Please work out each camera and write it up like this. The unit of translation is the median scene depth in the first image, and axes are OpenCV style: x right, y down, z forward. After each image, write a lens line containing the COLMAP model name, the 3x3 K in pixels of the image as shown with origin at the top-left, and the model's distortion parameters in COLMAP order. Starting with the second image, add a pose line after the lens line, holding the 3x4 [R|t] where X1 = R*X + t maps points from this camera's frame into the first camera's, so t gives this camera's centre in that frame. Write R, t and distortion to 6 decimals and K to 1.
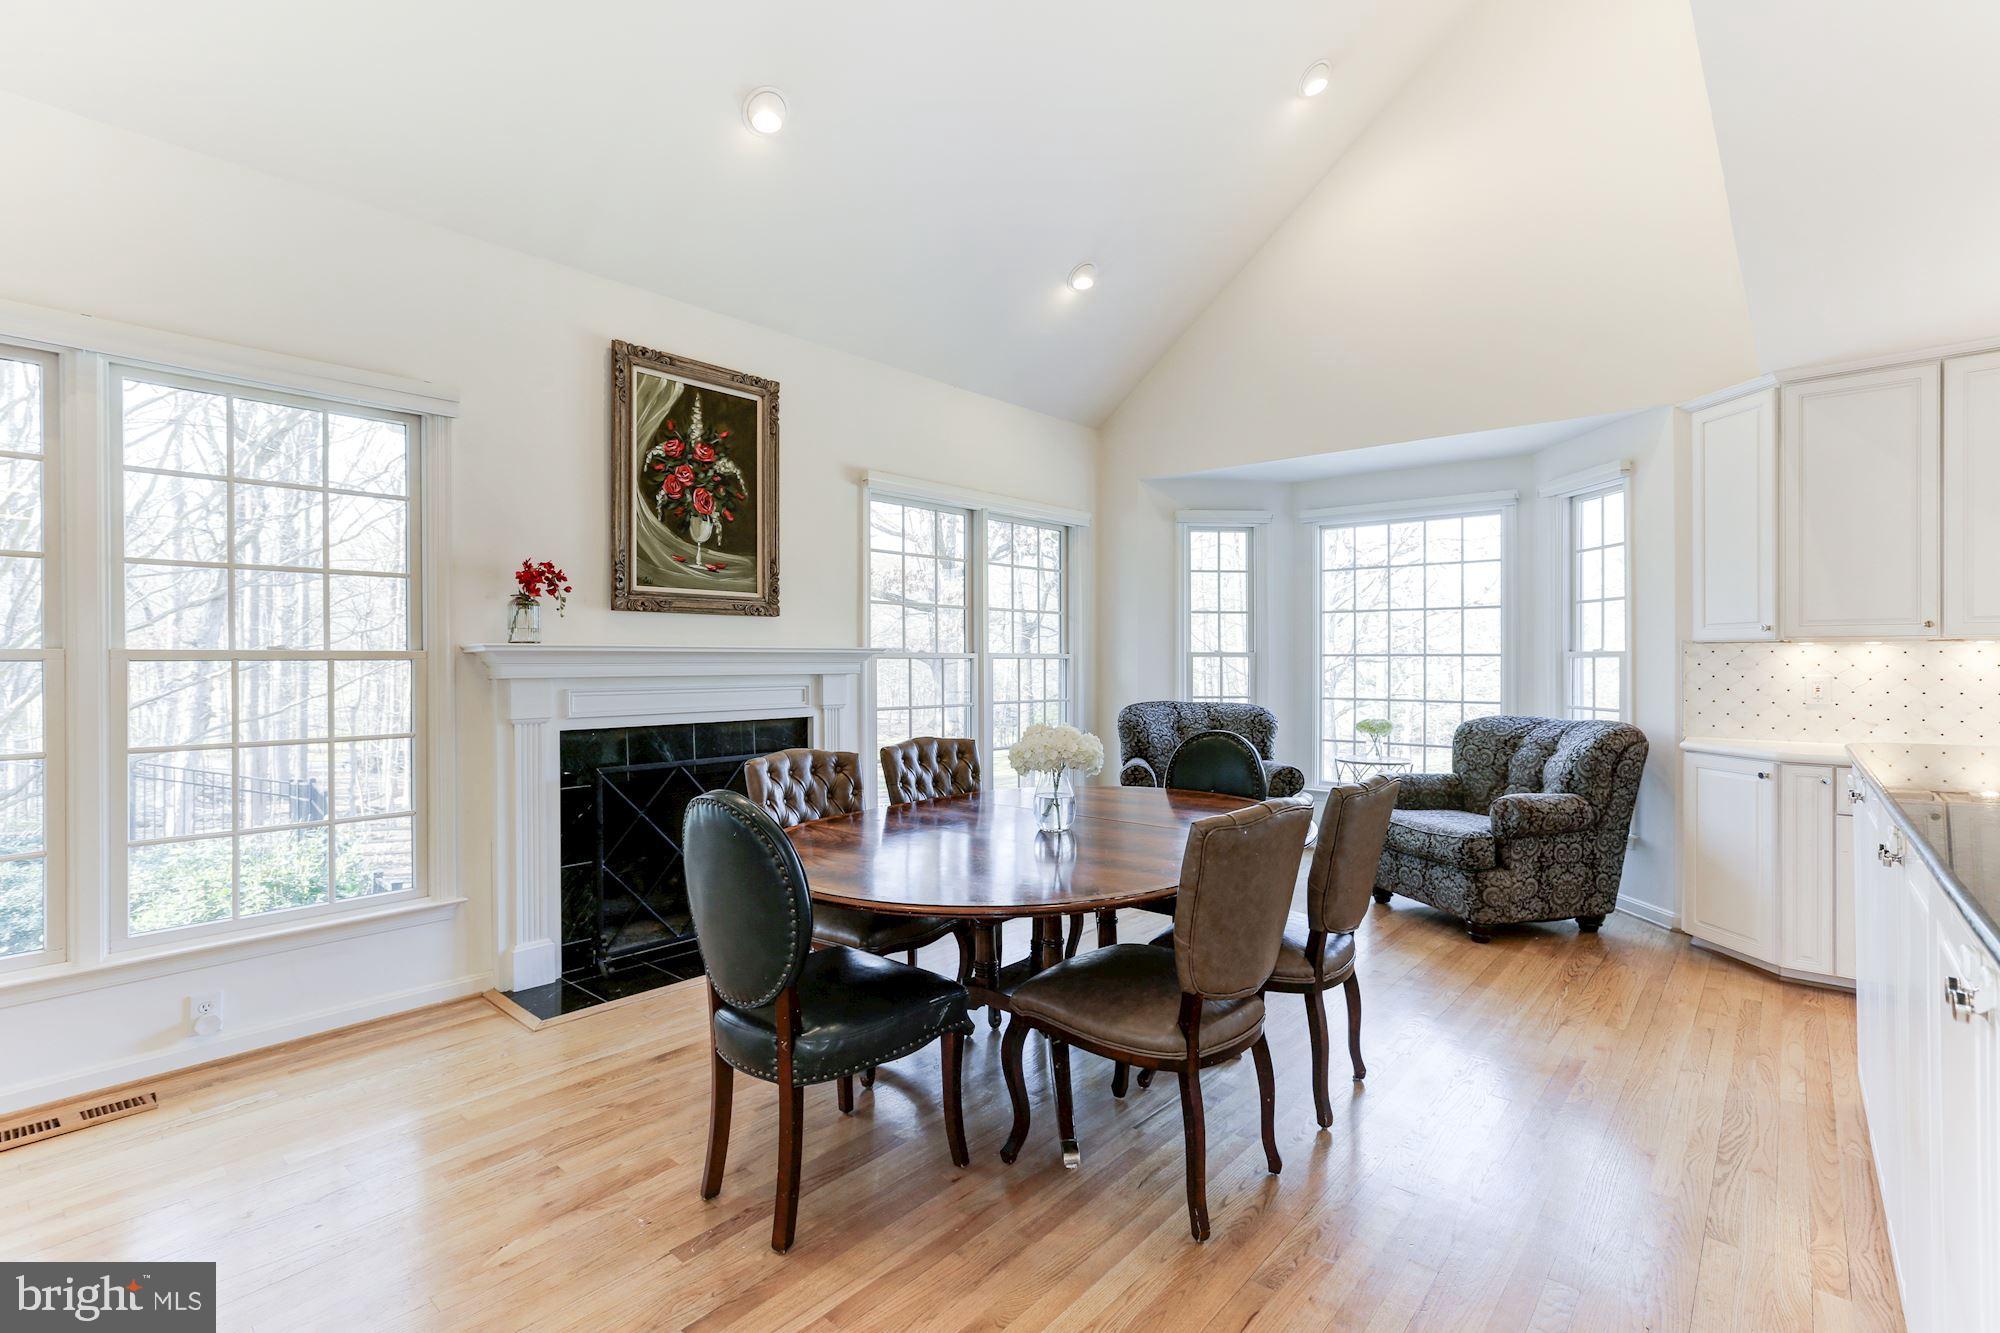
lens RADIAL K [[919.5, 0, 999.8], [0, 919.5, 656.5], [0, 0, 1]] dist [0.000924, 0.000053]
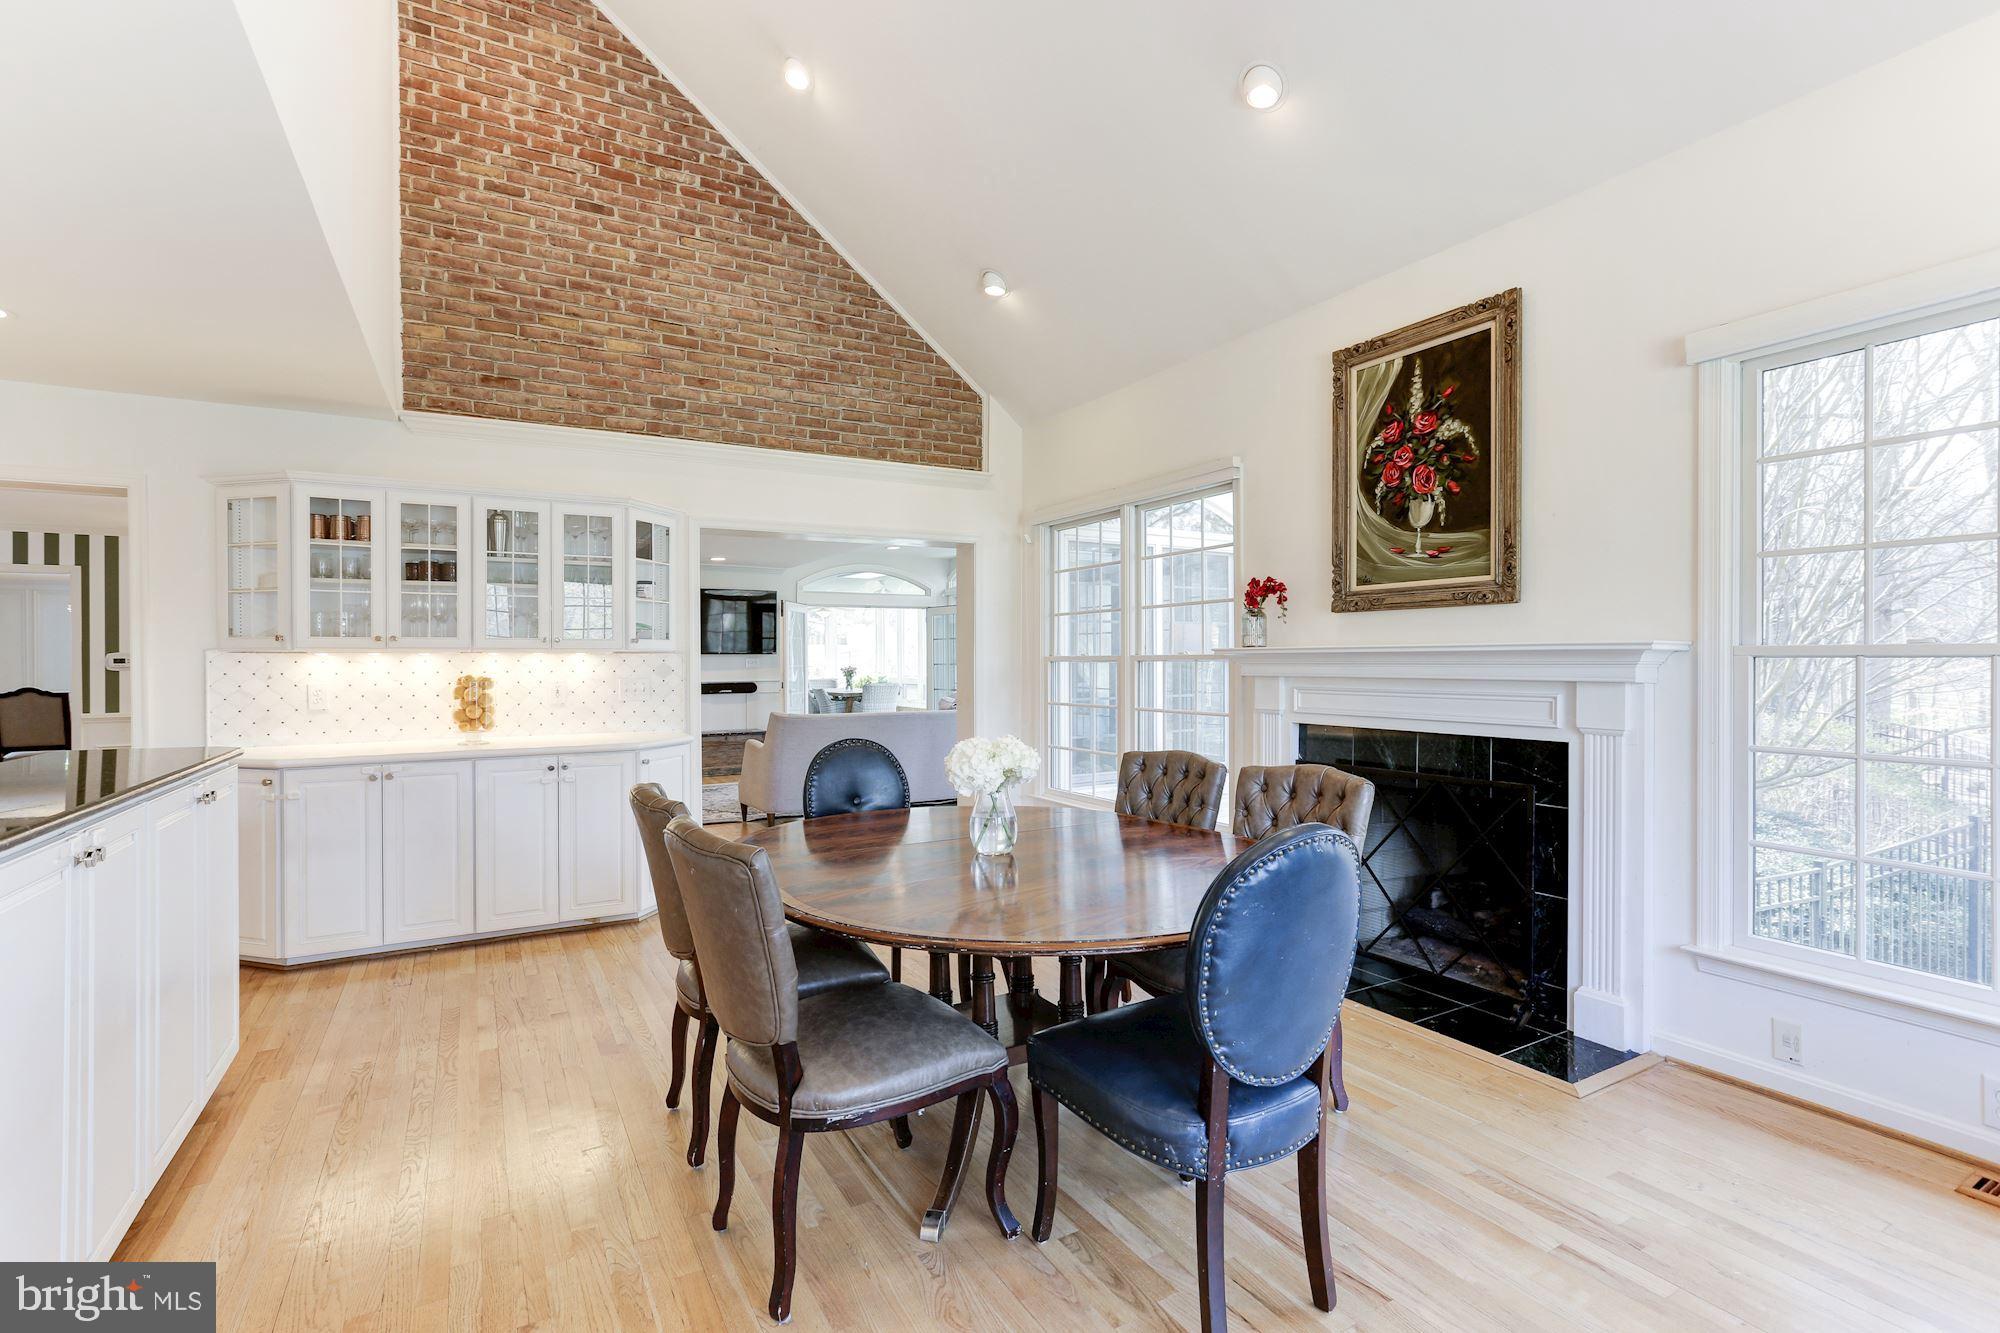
lens RADIAL K [[919.5, 0, 1000.5], [0, 919.5, 668.0], [0, 0, 1]] dist [0.000924, 0.000053]
pose [[-0.298128, 0.009044, -0.954483, 0.638081], [0.002636, 0.999959, 0.008652, 0.002086], [0.954522, 0.000064, -0.298140, 0.880223]]
